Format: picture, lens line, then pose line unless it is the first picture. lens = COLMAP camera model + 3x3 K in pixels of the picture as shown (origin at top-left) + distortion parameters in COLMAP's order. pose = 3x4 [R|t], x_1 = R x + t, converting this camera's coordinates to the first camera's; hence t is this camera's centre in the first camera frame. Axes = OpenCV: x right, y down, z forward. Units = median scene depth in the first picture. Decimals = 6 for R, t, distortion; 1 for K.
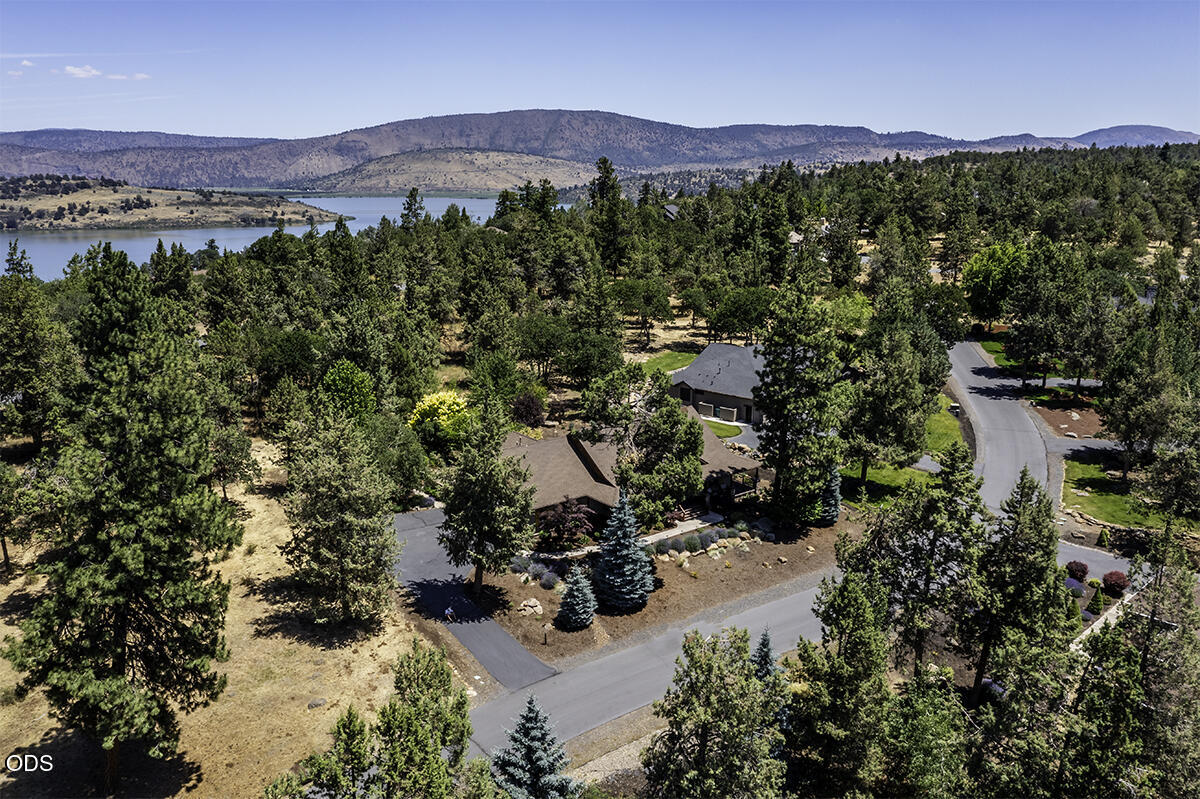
lens RADIAL K [[966.5, 0, 598.9], [0, 966.5, 398.5], [0, 0, 1]] dist [-0.003466, -0.002114]
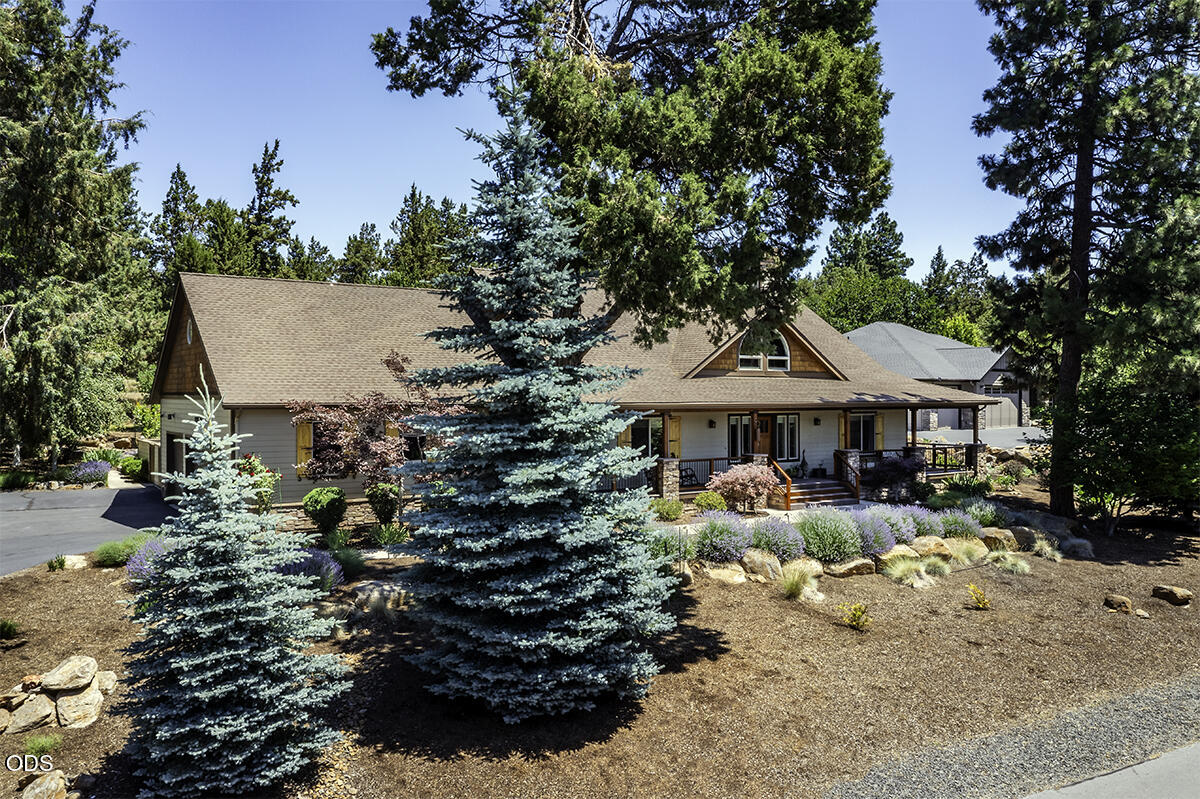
lens RADIAL K [[966.5, 0, 600.8], [0, 966.5, 399.2], [0, 0, 1]] dist [-0.003466, -0.002114]
pose [[0.997822, 0.008362, -0.065429, 0.011079], [-0.023197, 0.973053, -0.229413, 0.040348], [0.061747, 0.230431, 0.971127, 0.162219]]
